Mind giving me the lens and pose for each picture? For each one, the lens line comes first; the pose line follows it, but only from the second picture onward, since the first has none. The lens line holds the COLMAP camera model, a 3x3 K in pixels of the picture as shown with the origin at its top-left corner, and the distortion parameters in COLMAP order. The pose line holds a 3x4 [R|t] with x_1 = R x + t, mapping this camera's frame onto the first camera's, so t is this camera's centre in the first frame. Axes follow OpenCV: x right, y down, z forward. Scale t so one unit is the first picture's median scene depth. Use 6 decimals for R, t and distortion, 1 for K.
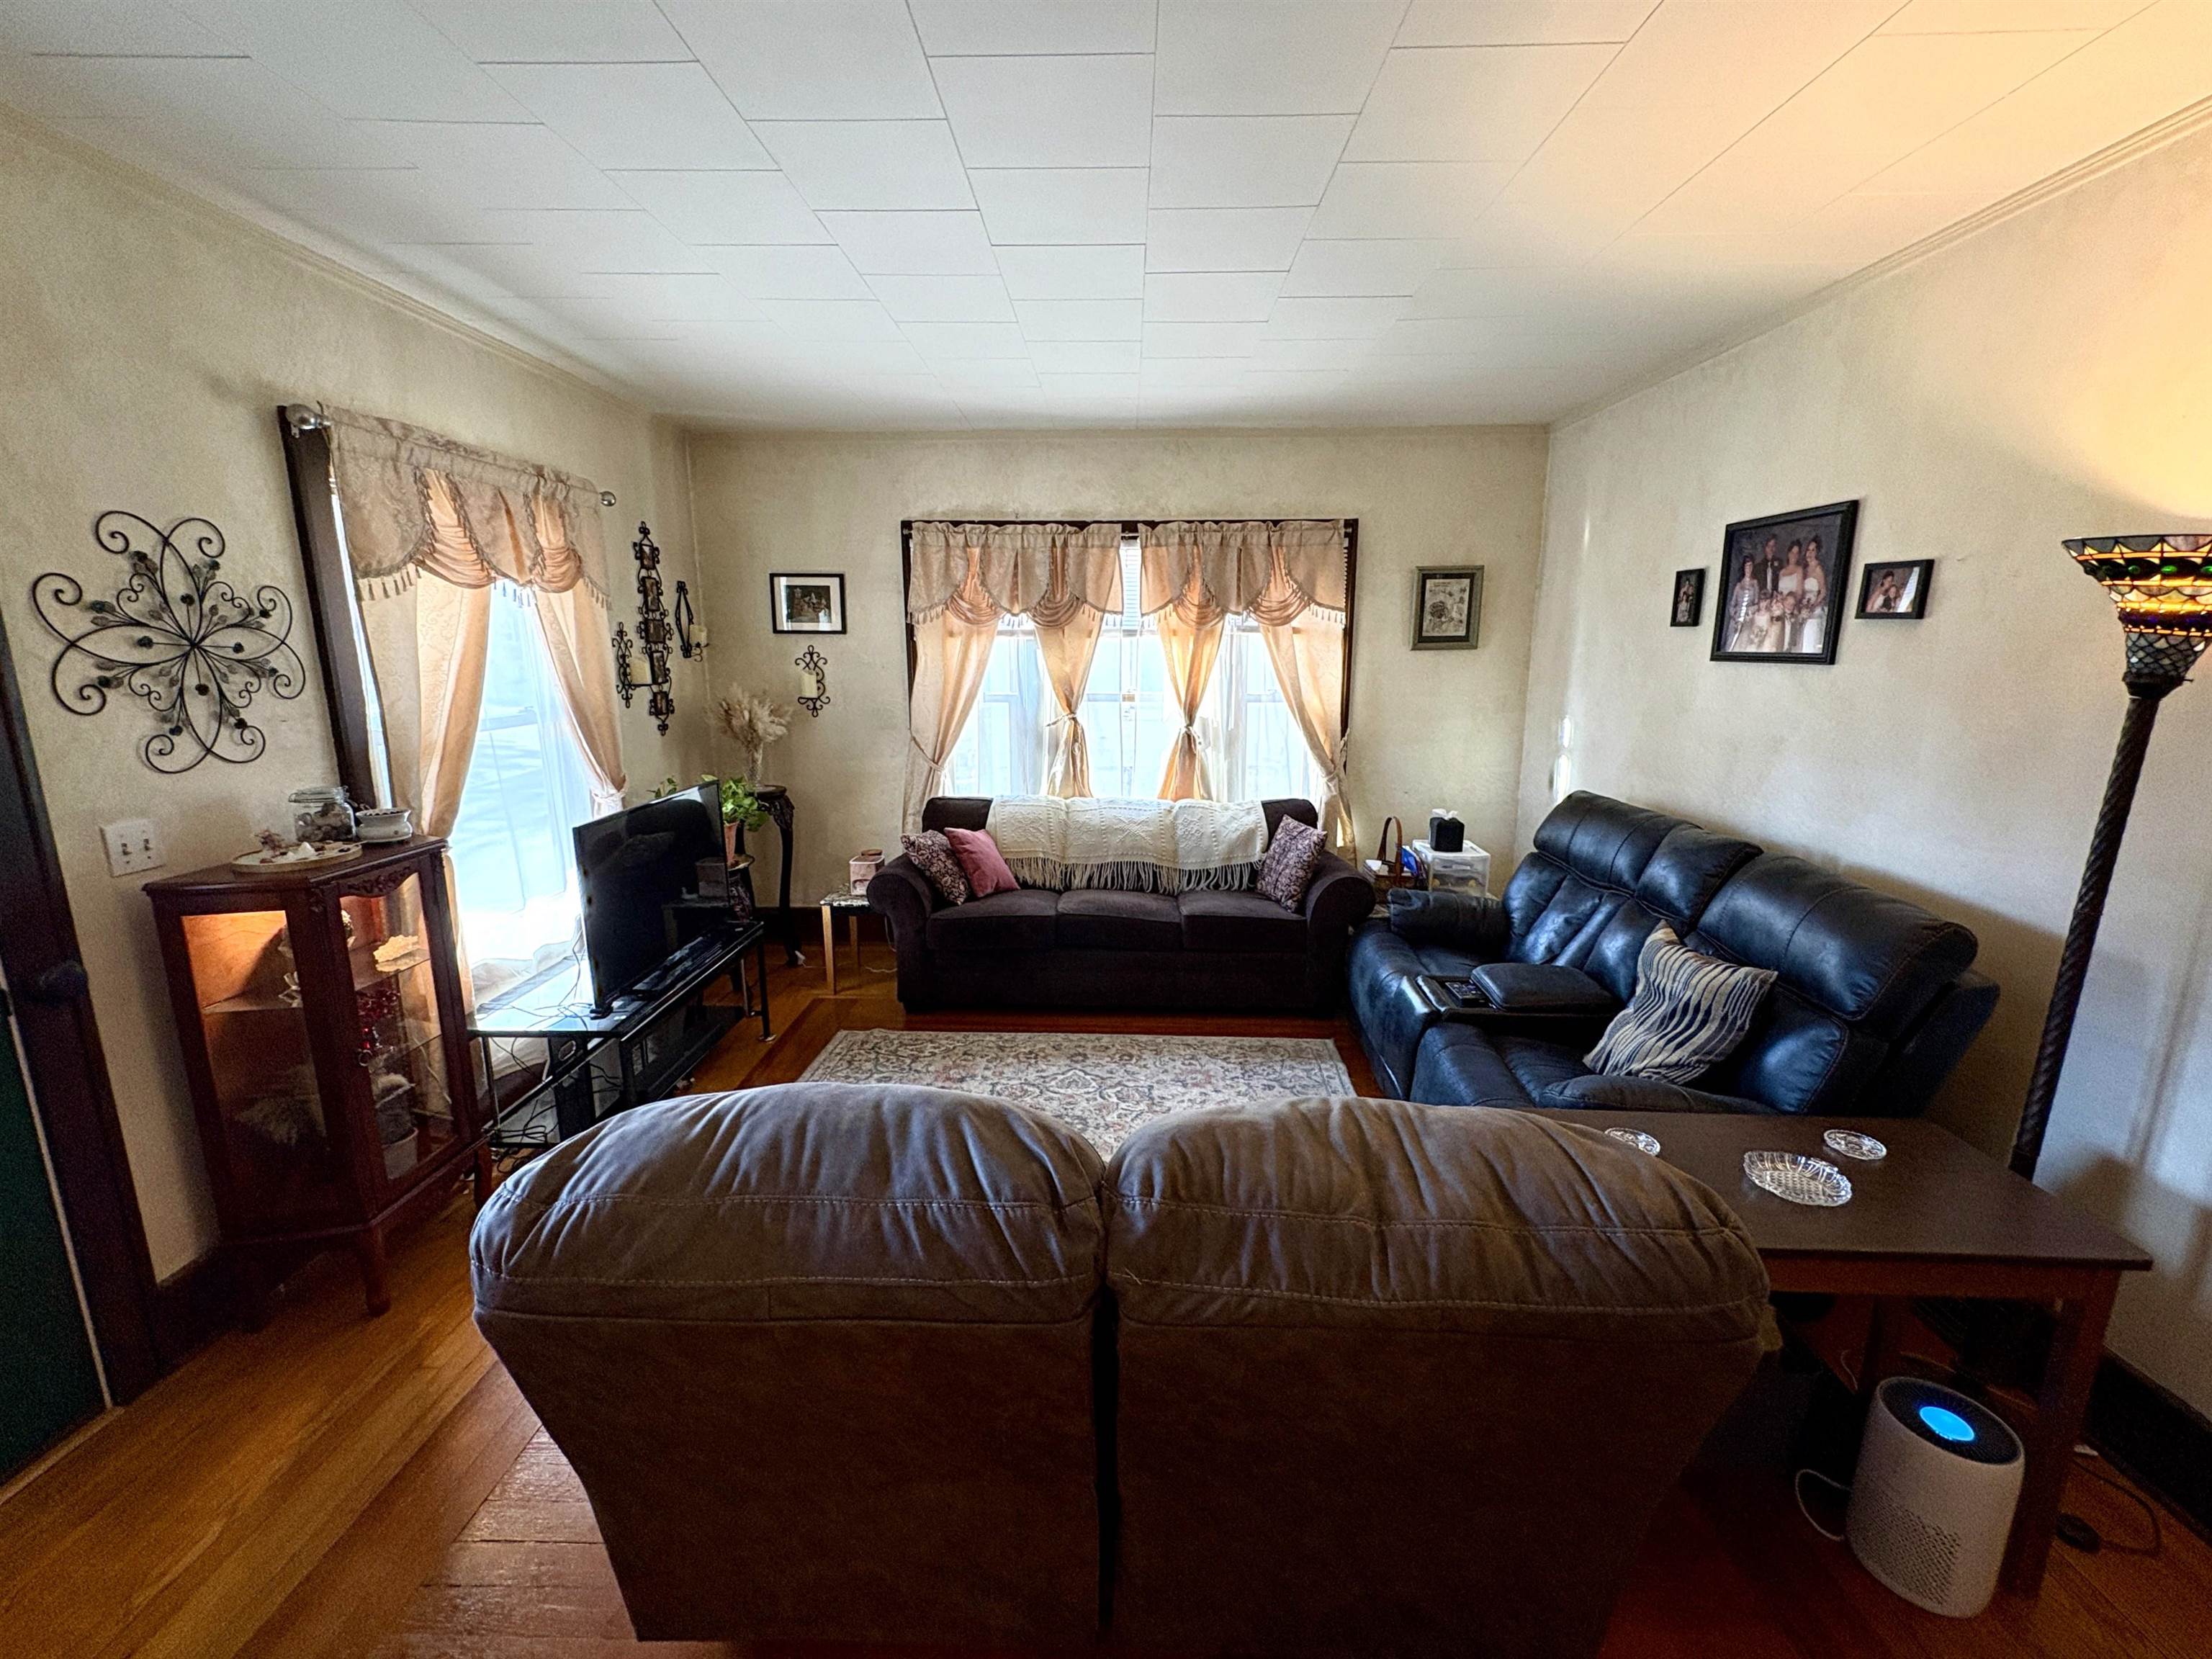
lens RADIAL K [[924.1, 0, 1105.9], [0, 924.1, 831.0], [0, 0, 1]] dist [-0.002409, -0.000094]
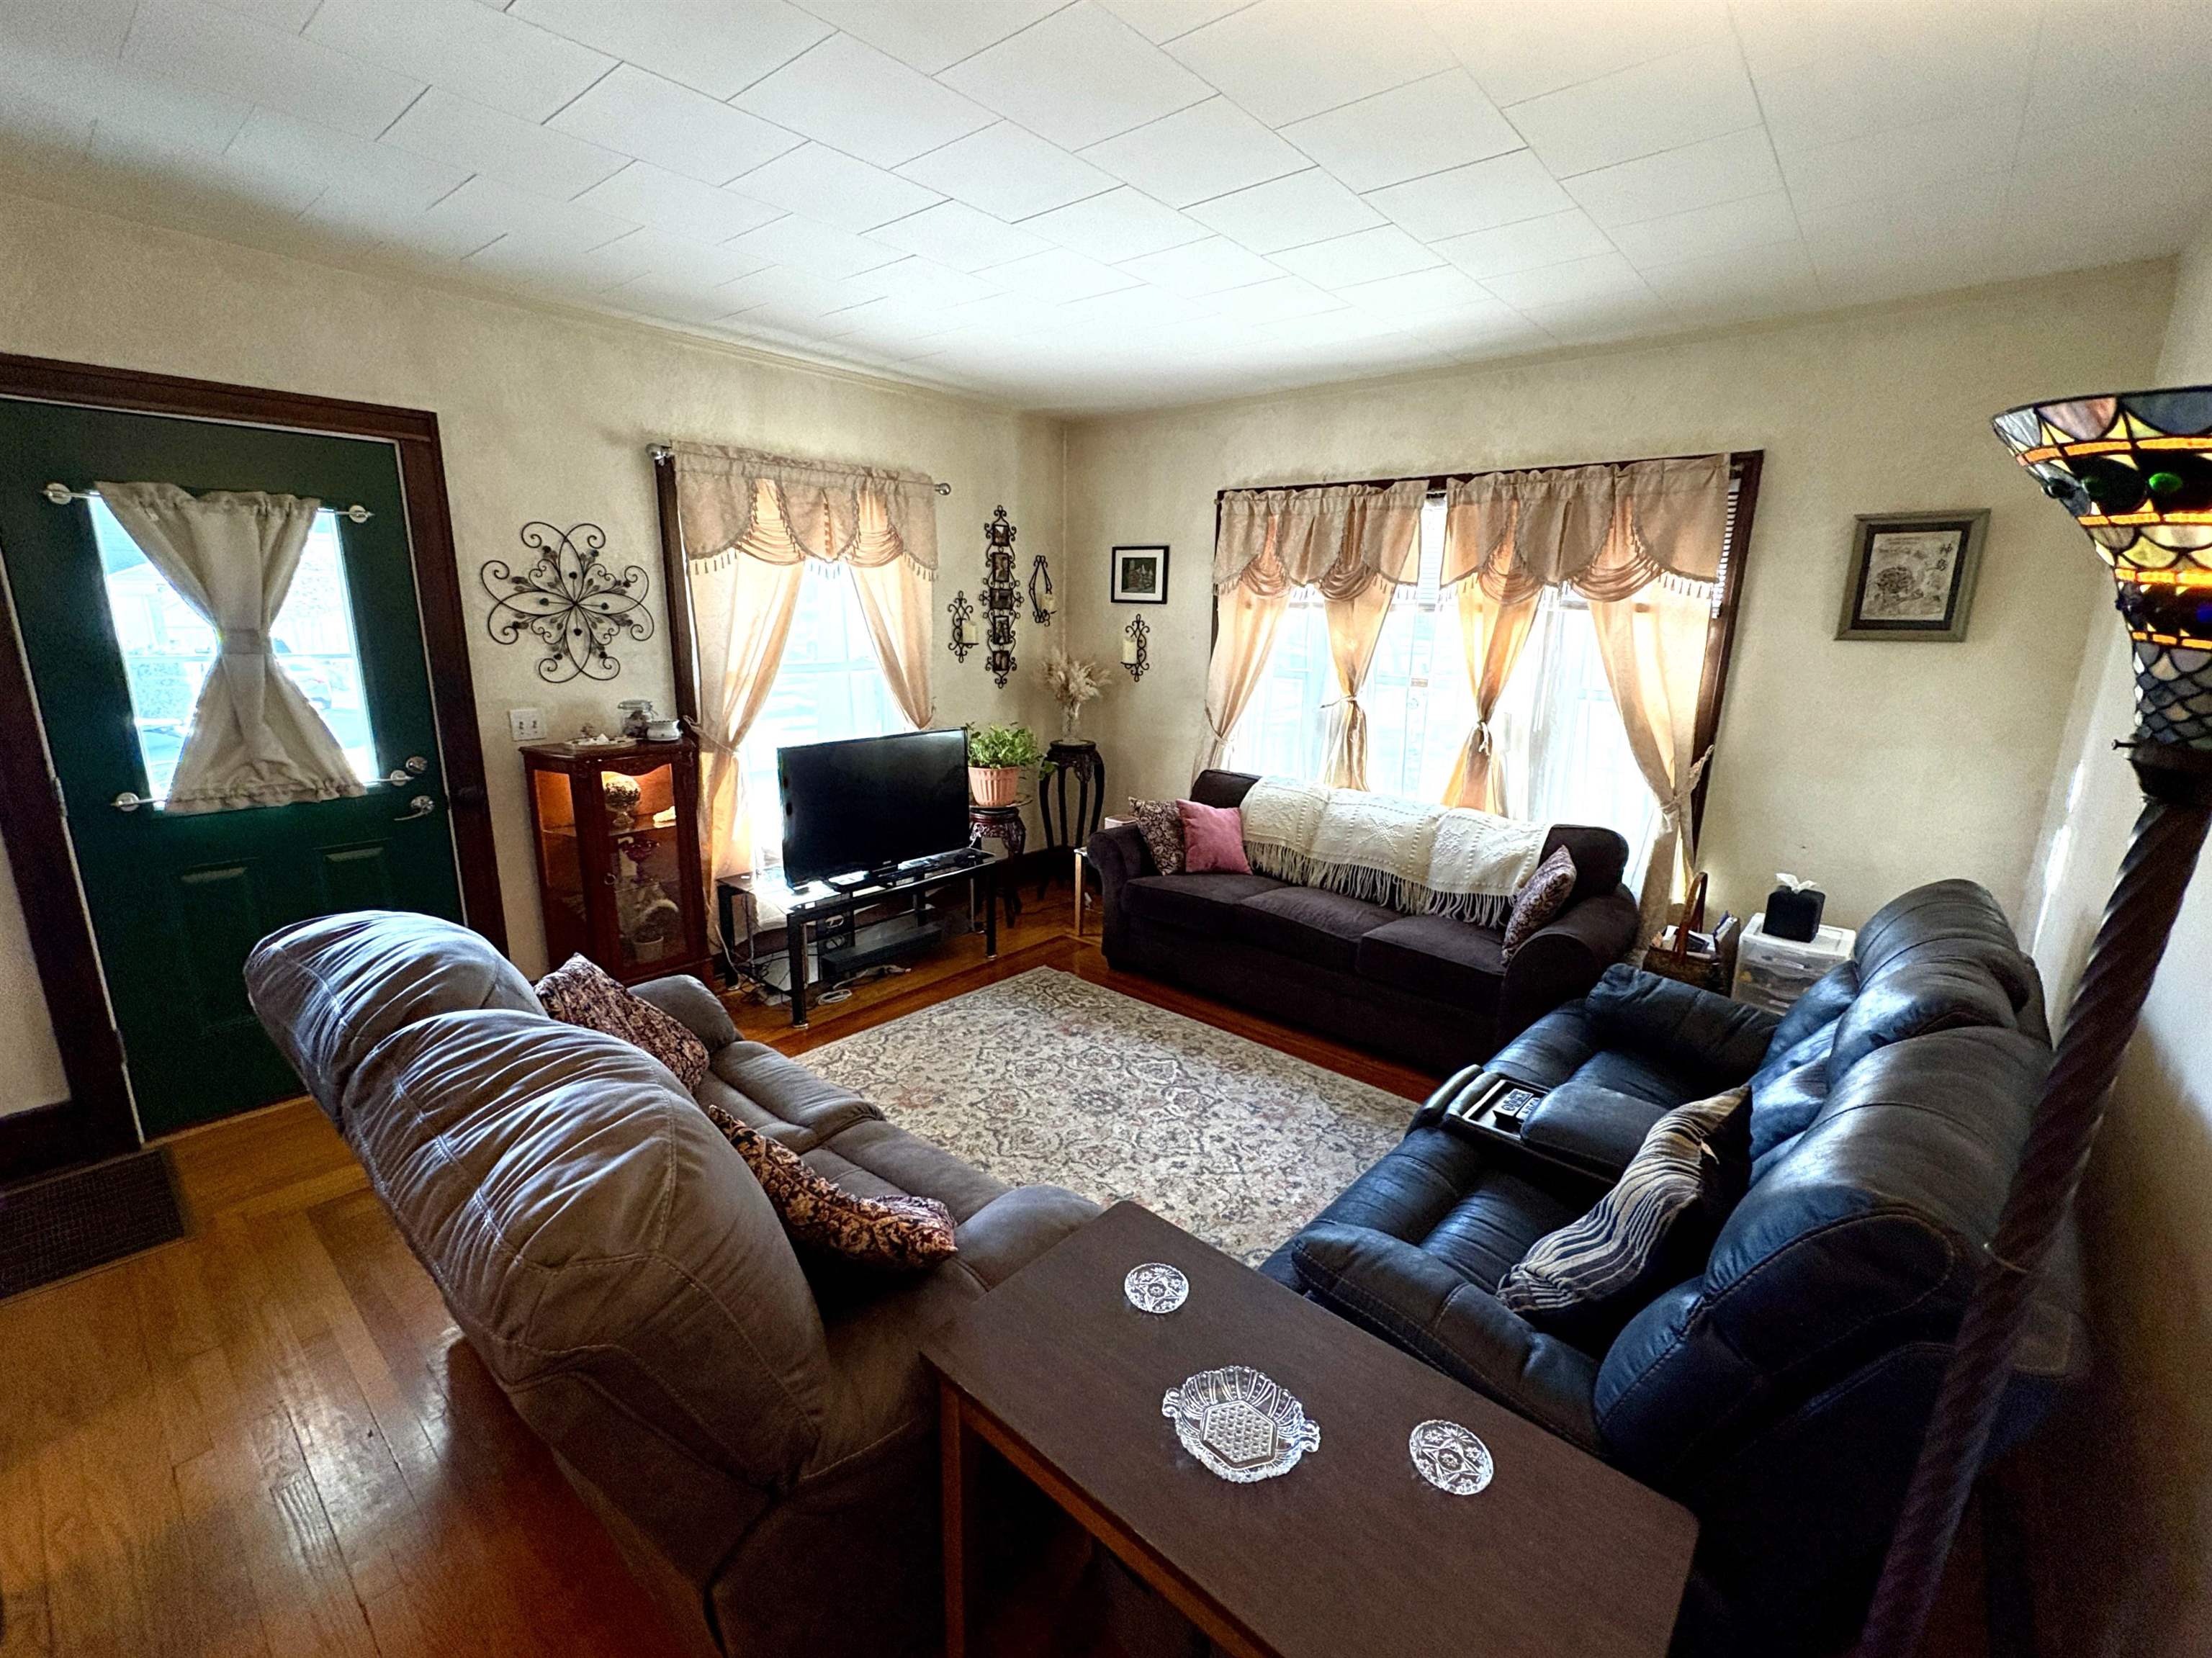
lens RADIAL K [[938.8, 0, 1104.8], [0, 938.8, 829.3], [0, 0, 1]] dist [-0.000978, 0.000083]
pose [[0.775876, 0.160984, -0.610000, 0.381398], [-0.145318, 0.986499, 0.075512, -0.035141], [0.613921, 0.030056, 0.788795, 0.141663]]
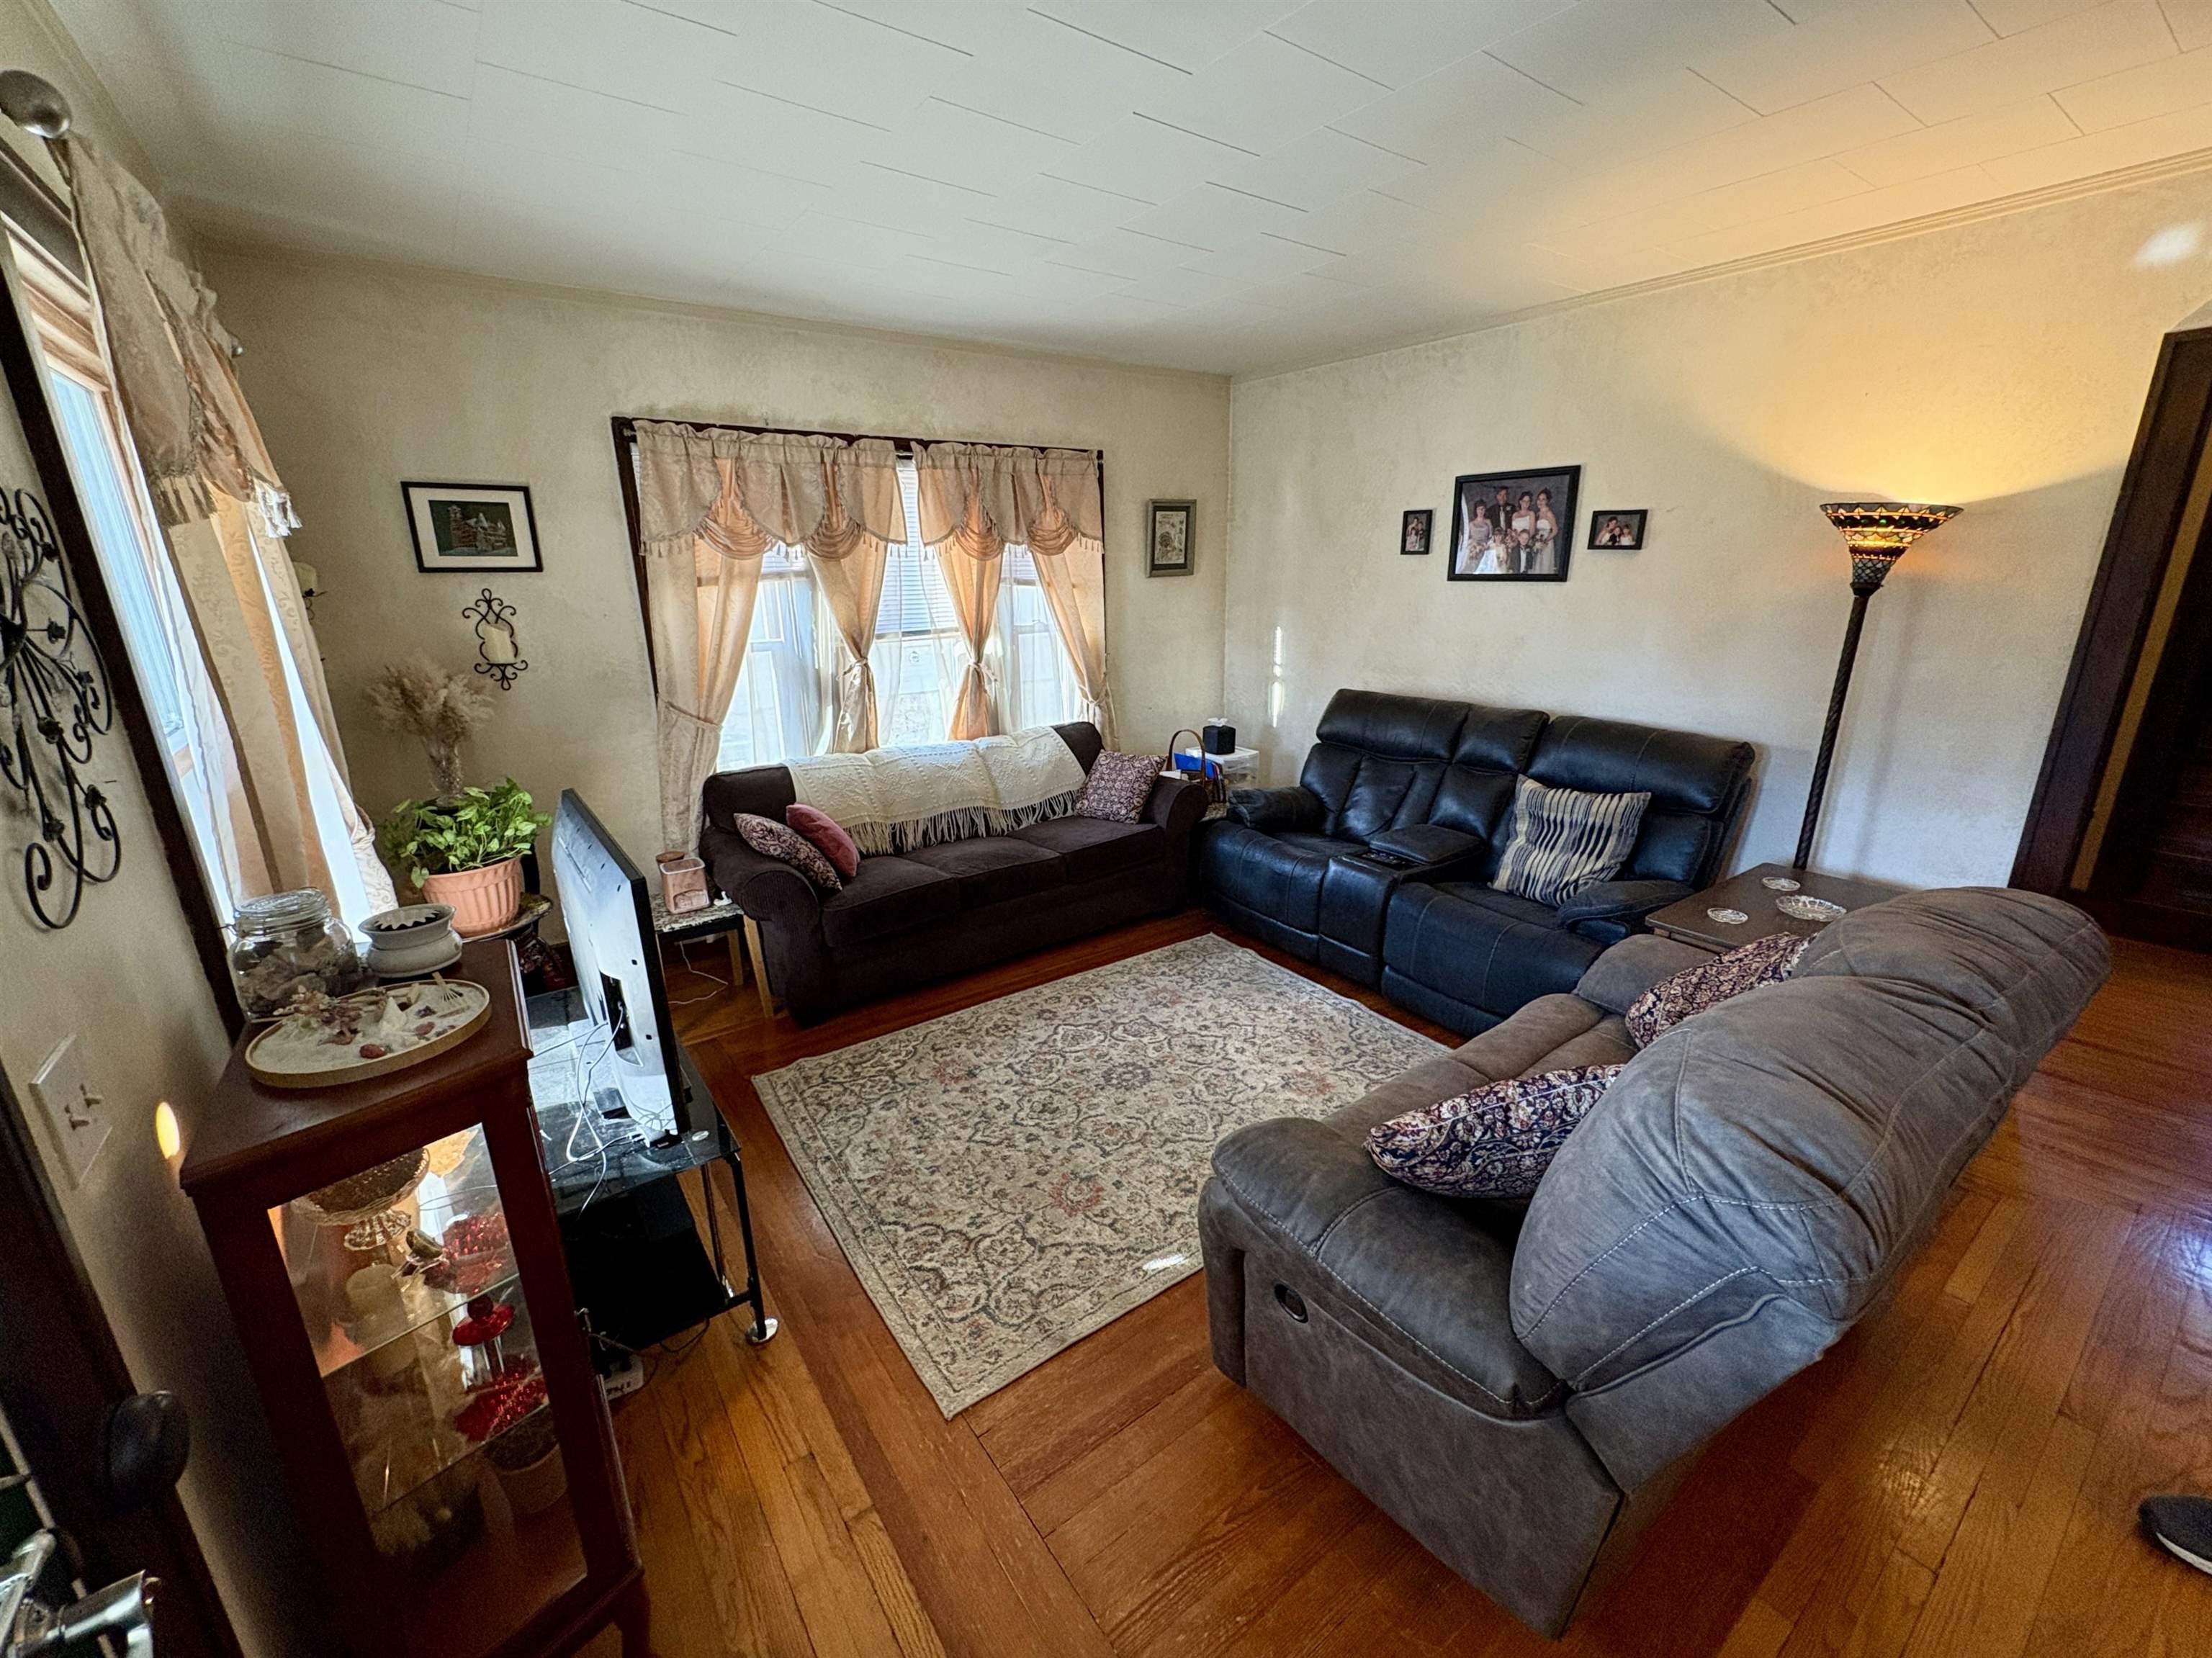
lens RADIAL K [[904.5, 0, 1106.0], [0, 904.5, 829.0], [0, 0, 1]] dist [-0.000451, -0.000539]
pose [[0.792258, -0.183731, 0.581868, -0.413329], [0.136879, 0.982801, 0.123959, -0.045113], [-0.594636, -0.018563, 0.803781, 0.173833]]
